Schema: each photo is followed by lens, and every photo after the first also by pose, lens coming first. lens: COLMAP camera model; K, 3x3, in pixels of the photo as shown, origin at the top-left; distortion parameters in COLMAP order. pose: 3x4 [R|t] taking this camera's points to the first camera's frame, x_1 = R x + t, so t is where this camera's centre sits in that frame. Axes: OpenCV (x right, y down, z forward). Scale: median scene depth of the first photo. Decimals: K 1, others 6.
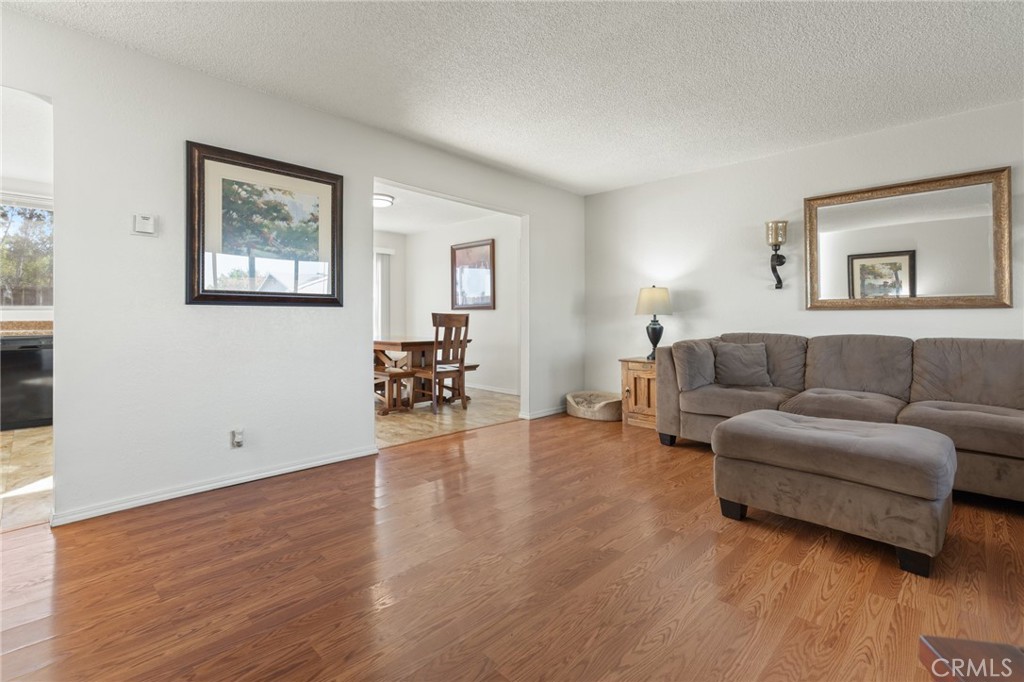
lens RADIAL K [[471.2, 0, 540.1], [0, 471.2, 311.0], [0, 0, 1]] dist [-0.003308, -0.001121]
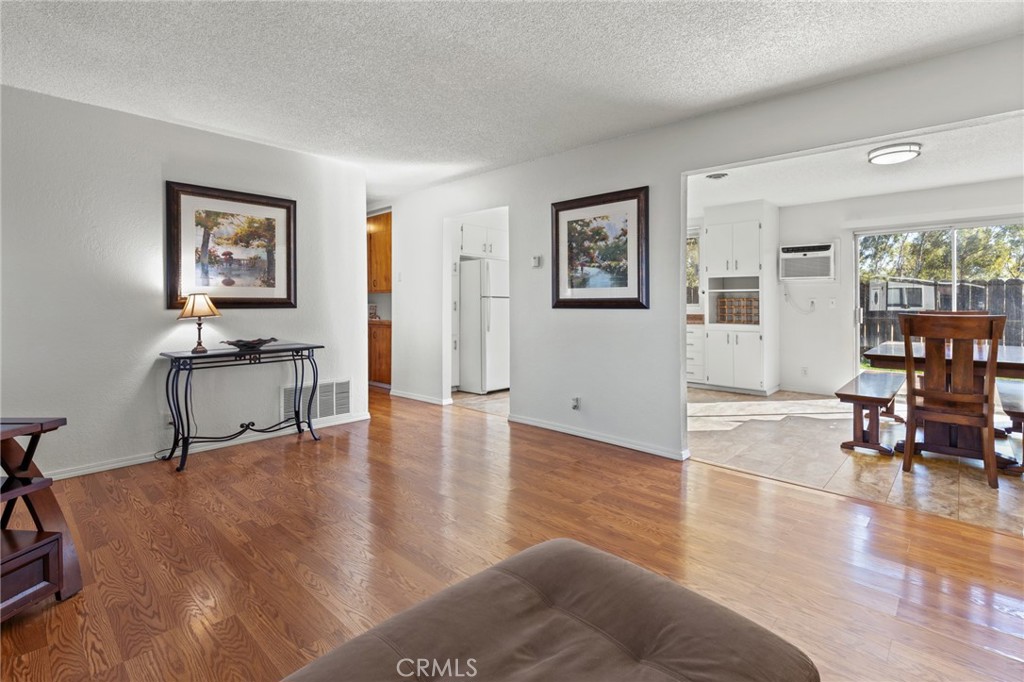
lens RADIAL K [[471.2, 0, 485.2], [0, 471.2, 306.5], [0, 0, 1]] dist [-0.003308, -0.001121]
pose [[-0.022638, 0.006620, -0.999722, 0.722000], [0.010462, 0.999925, 0.006385, -0.028256], [0.999689, -0.010314, -0.022706, 0.716858]]
